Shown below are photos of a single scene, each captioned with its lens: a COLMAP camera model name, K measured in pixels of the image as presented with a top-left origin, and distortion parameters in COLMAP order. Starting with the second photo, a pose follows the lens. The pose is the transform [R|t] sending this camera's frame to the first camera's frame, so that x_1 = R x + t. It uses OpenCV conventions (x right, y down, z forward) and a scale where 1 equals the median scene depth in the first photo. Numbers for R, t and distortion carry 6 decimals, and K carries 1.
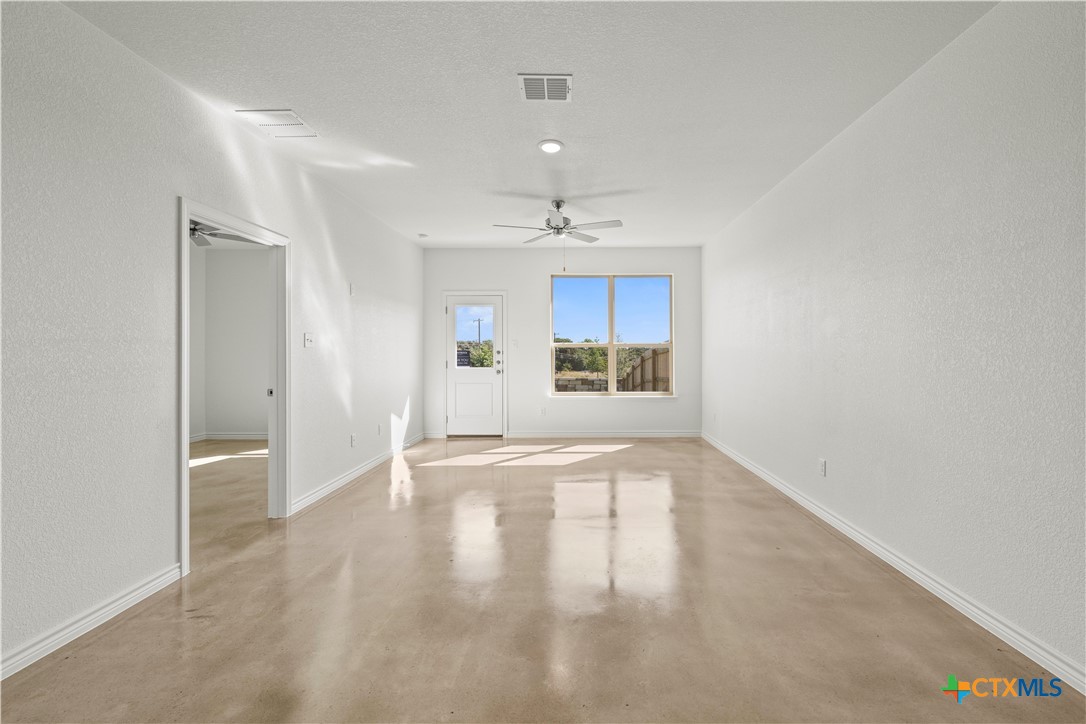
lens RADIAL K [[442.1, 0, 575.0], [0, 442.1, 353.2], [0, 0, 1]] dist [-0.000369, -0.000193]
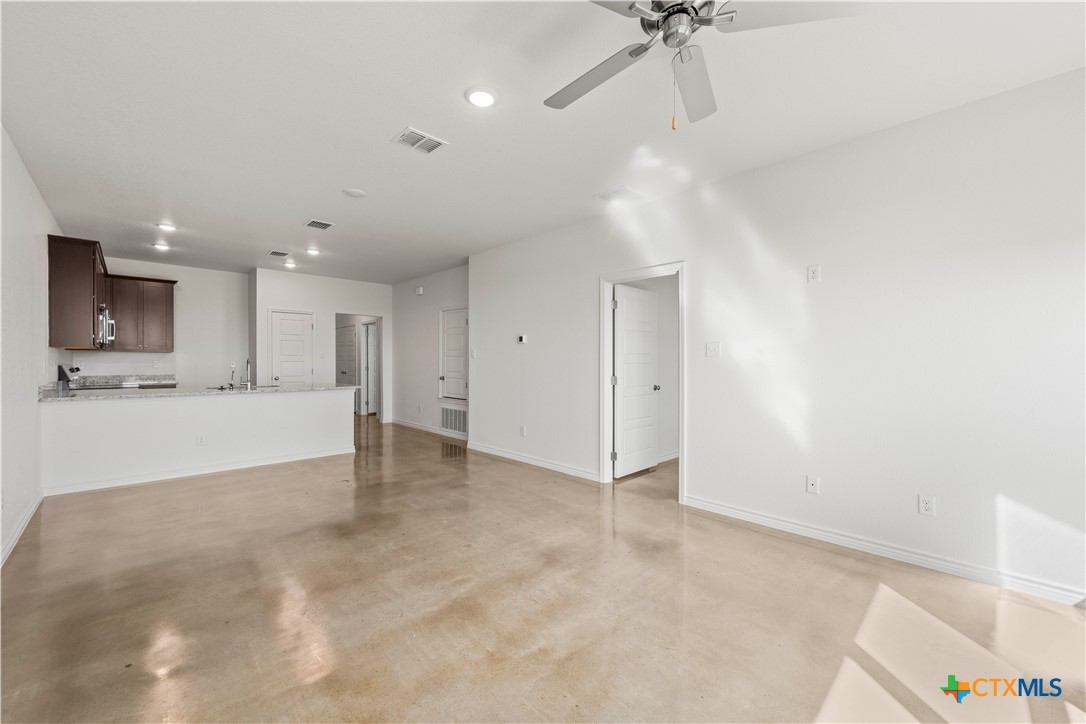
lens RADIAL K [[427.0, 0, 550.5], [0, 427.0, 360.2], [0, 0, 1]] dist [-0.000201, -0.000216]
pose [[-0.716128, -0.000748, -0.697969, 0.203659], [-0.002747, 0.999995, 0.001746, -0.002269], [0.697964, 0.003168, -0.716126, 0.856248]]
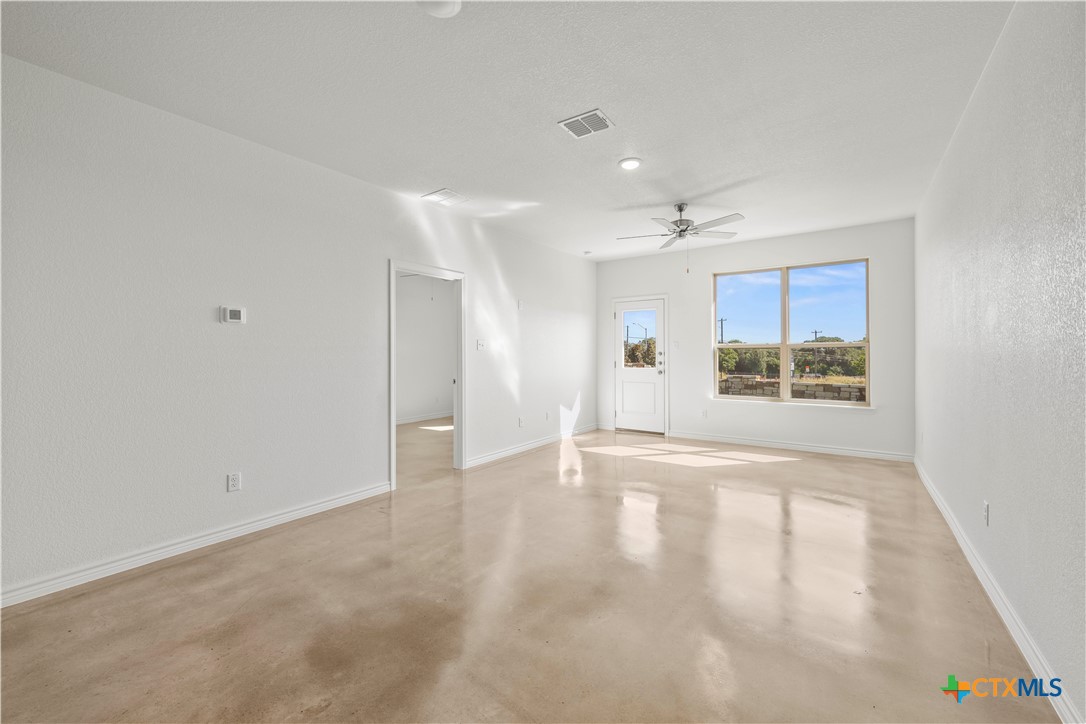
lens RADIAL K [[435.2, 0, 544.7], [0, 435.2, 355.2], [0, 0, 1]] dist [-0.000016, -0.000090]
pose [[0.817153, 0.001789, -0.576418, 0.204486], [-0.000555, 0.999997, 0.002317, -0.000143], [0.576420, -0.001573, 0.817152, 0.003054]]
